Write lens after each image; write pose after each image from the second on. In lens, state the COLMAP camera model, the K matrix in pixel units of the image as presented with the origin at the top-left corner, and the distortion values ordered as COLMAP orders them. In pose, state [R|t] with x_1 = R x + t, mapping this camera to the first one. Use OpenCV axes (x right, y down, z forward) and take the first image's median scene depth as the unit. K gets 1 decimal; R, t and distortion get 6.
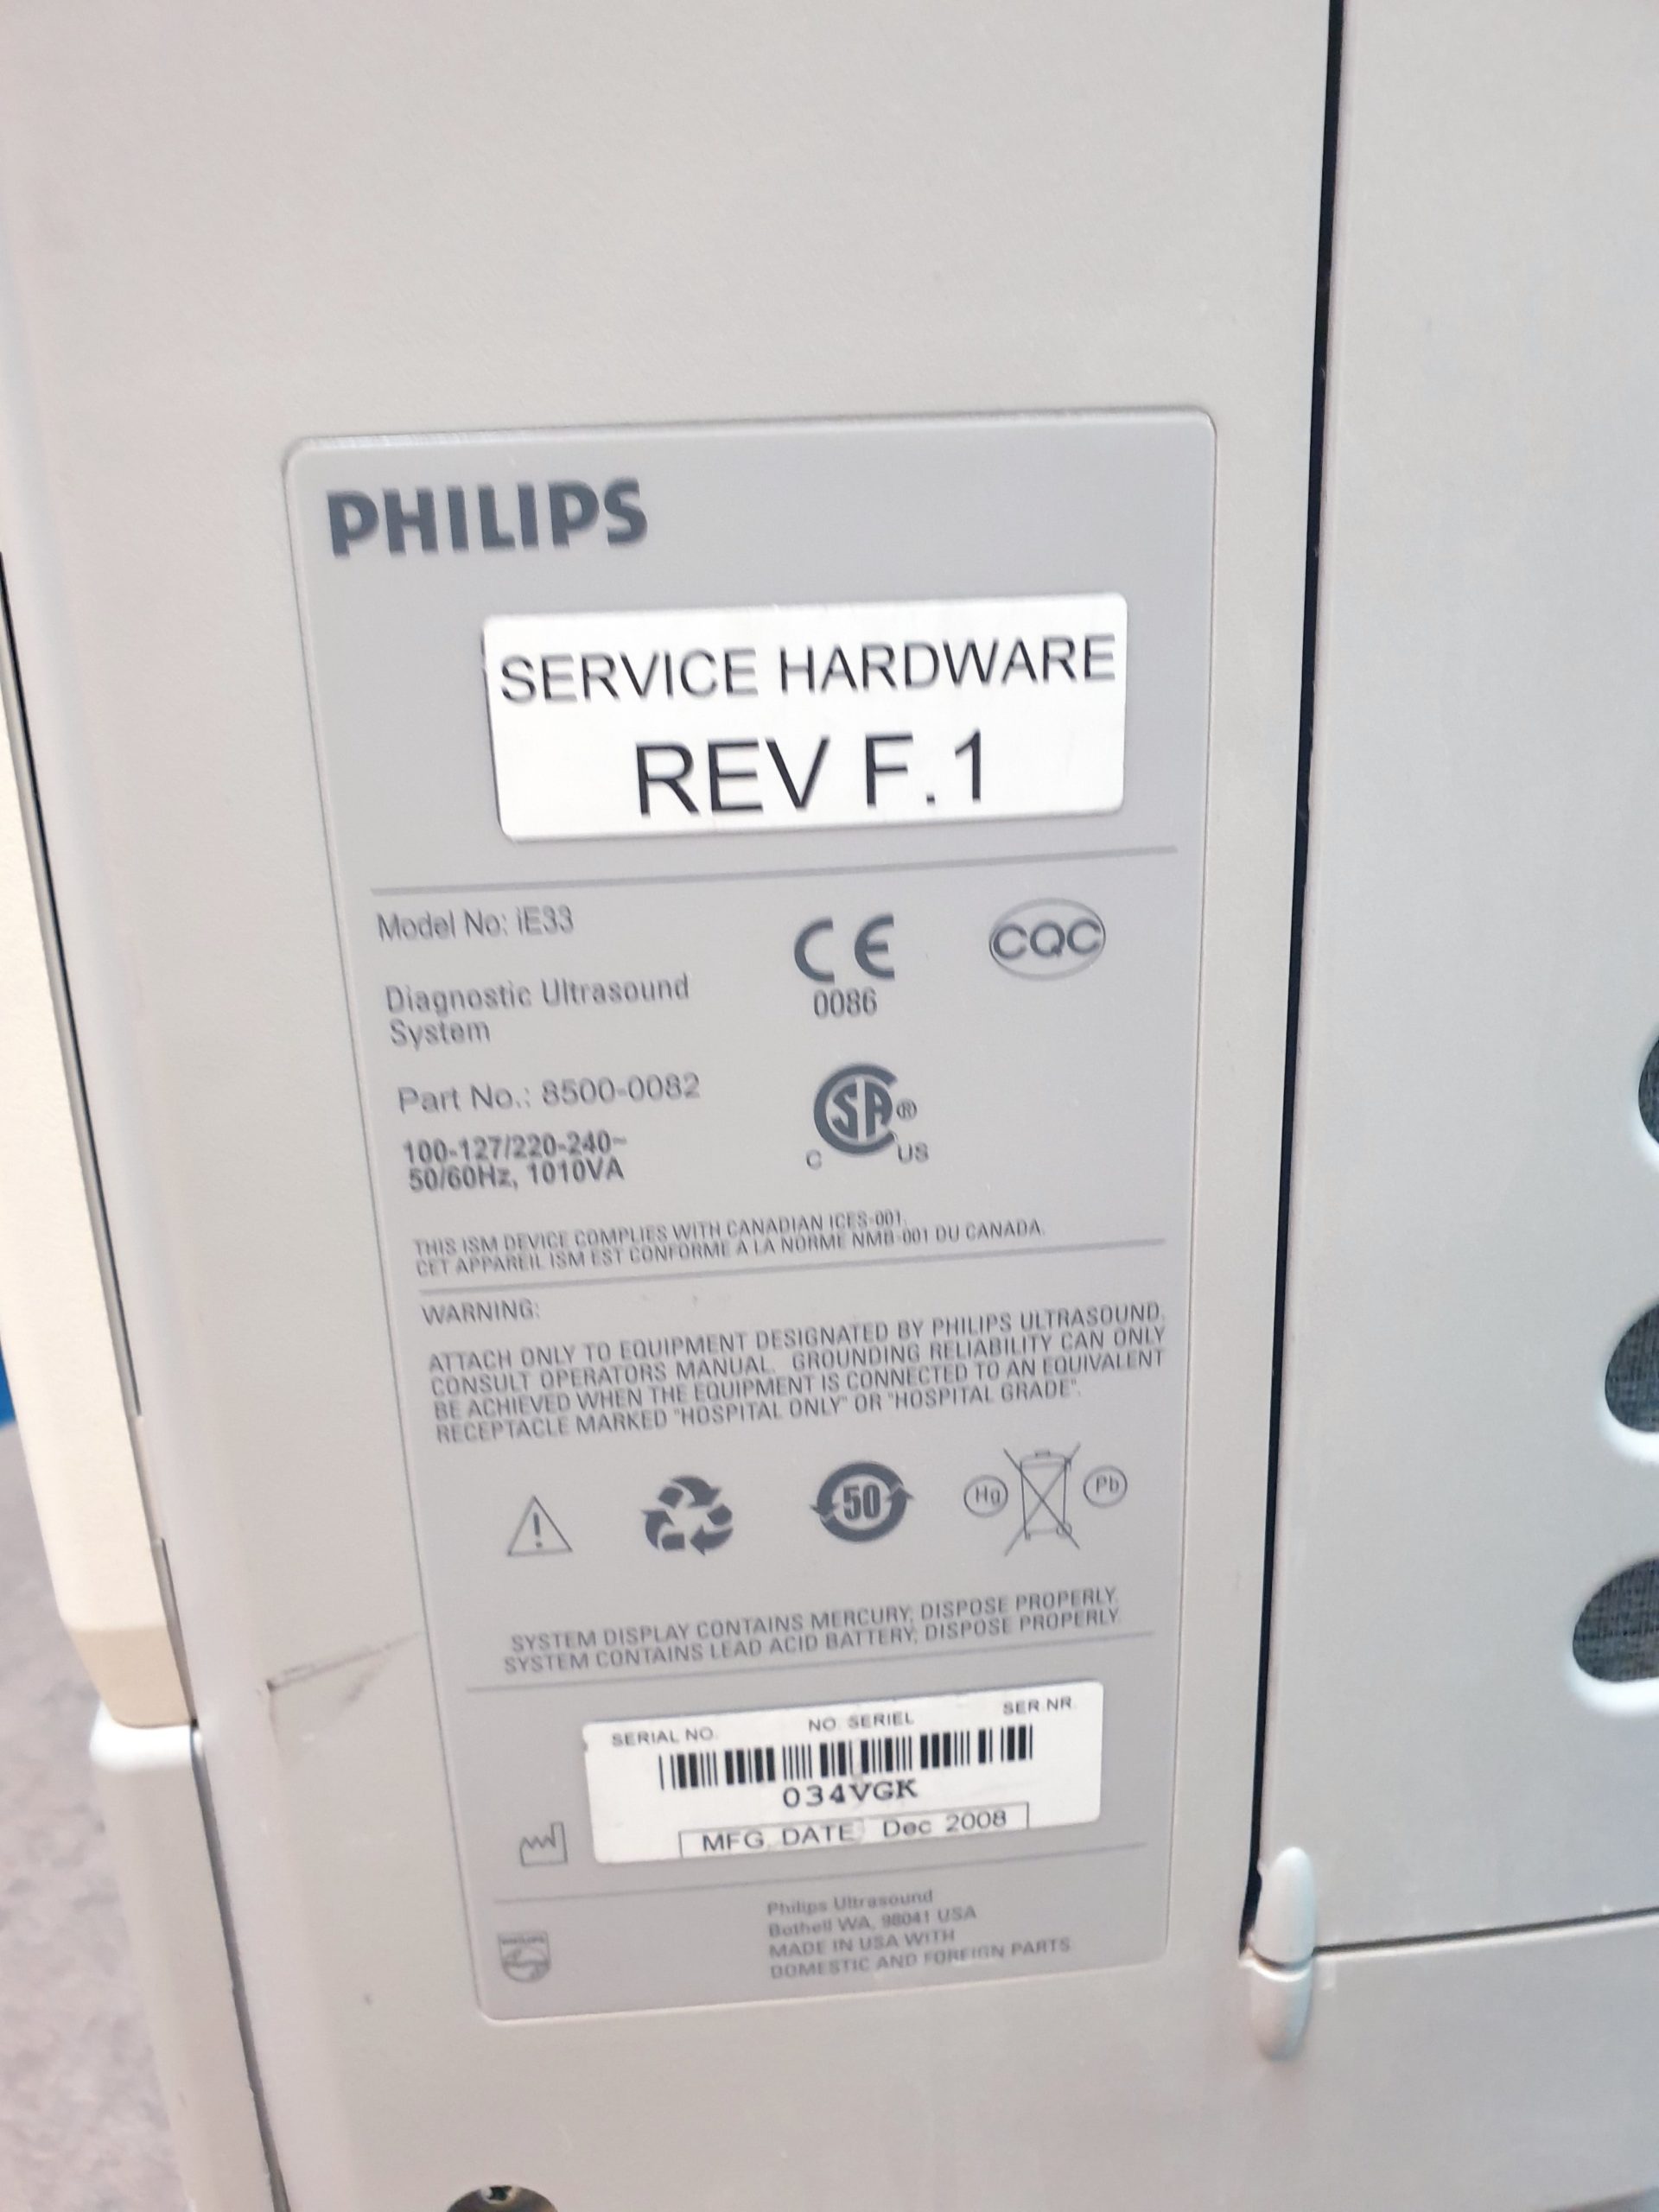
lens RADIAL K [[1693.3, 0, 843.9], [0, 1693.3, 1097.1], [0, 0, 1]] dist [0.030929, -0.038797]
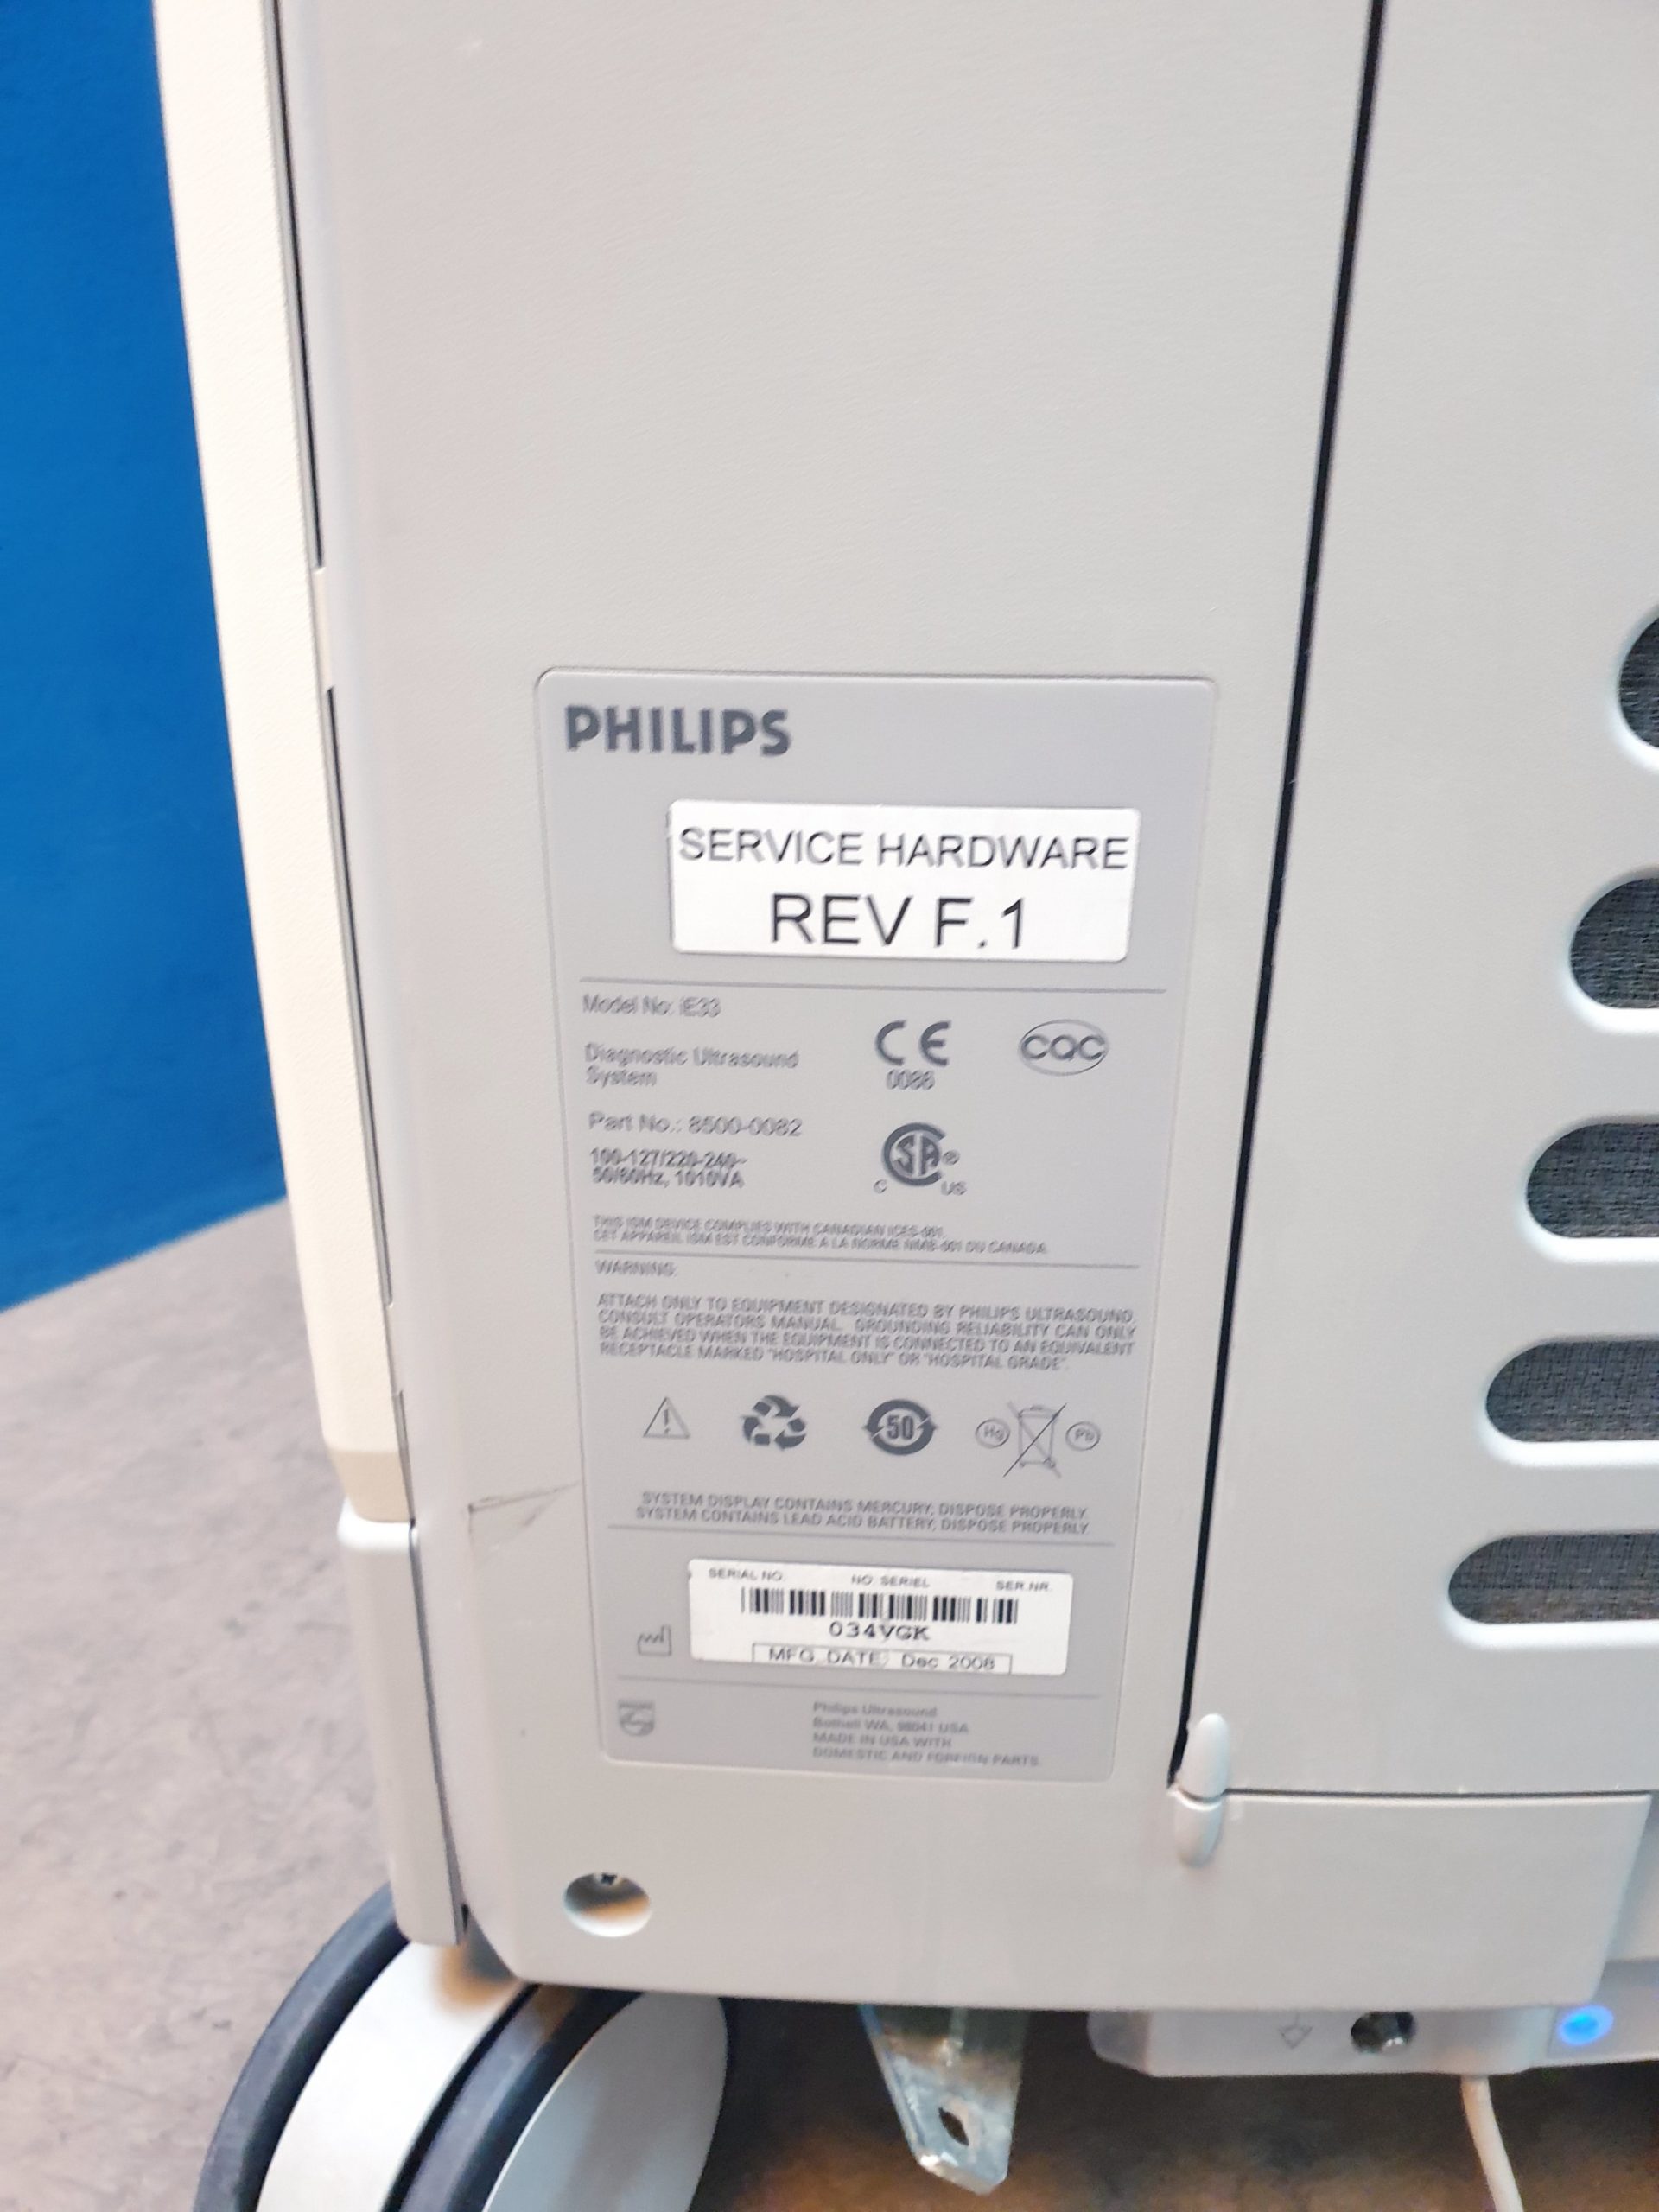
lens RADIAL K [[1693.3, 0, 822.2], [0, 1693.3, 1103.2], [0, 0, 1]] dist [0.030929, -0.038797]
pose [[0.989997, 0.092069, -0.106904, 0.072284], [-0.081542, 0.991742, 0.098991, -0.154297], [0.115135, -0.089284, 0.989329, -0.341041]]
